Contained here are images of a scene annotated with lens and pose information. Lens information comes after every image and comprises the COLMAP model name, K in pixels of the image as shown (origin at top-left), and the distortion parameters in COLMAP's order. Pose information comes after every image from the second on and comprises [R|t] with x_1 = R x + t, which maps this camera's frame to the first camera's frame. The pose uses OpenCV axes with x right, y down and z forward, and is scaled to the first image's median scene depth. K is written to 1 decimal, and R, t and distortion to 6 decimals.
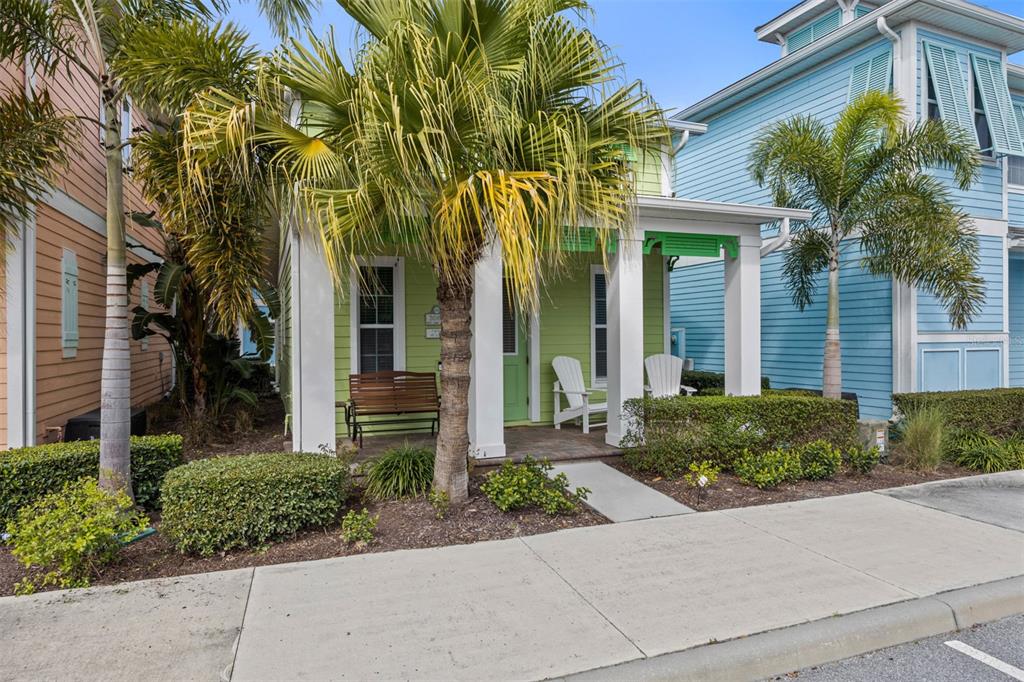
lens RADIAL K [[626.8, 0, 512.0], [0, 626.8, 341.0], [0, 0, 1]] dist [-0.002427, -0.001361]
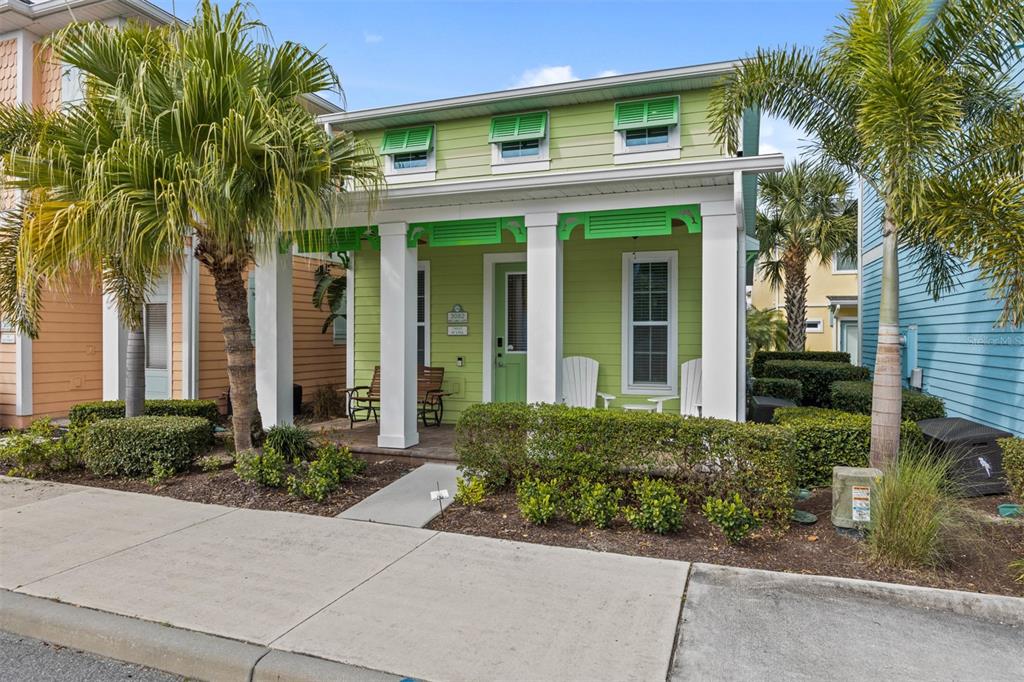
lens RADIAL K [[629.9, 0, 509.5], [0, 629.9, 340.0], [0, 0, 1]] dist [-0.002958, -0.001259]
pose [[0.754762, 0.013125, -0.655868, 0.984803], [-0.012863, 0.999904, 0.005208, -0.005133], [0.655873, 0.004505, 0.754858, 0.393950]]
